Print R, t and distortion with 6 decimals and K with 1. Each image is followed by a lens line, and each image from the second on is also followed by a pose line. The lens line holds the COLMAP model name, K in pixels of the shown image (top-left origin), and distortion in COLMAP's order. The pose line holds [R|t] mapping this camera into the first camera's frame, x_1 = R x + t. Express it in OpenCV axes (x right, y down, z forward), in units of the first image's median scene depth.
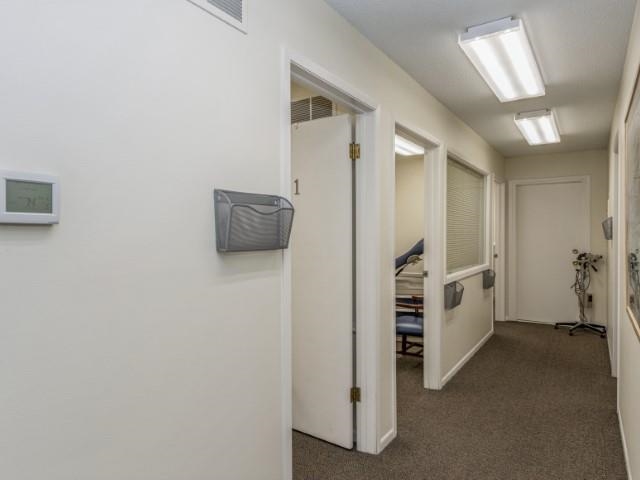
lens RADIAL K [[412.1, 0, 317.7], [0, 412.1, 240.4], [0, 0, 1]] dist [-0.006114, -0.002008]
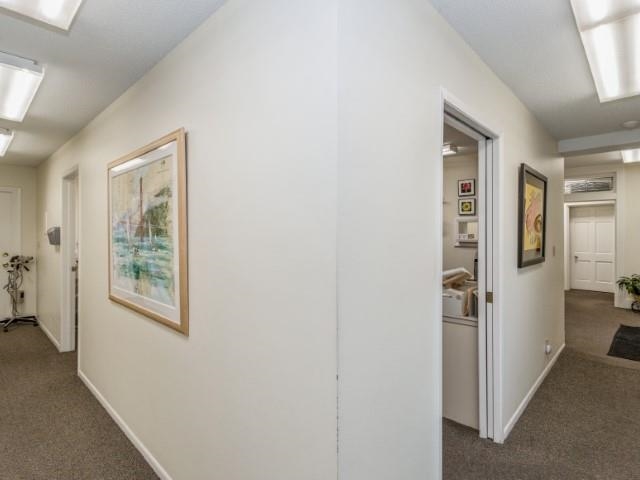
lens RADIAL K [[338.1, 0, 317.2], [0, 338.1, 236.0], [0, 0, 1]] dist [0.003117, -0.001211]
pose [[0.164595, -0.010856, 0.986301, -0.135970], [0.013534, 0.999870, 0.008747, -0.020853], [-0.986268, 0.011909, 0.164721, 0.026071]]
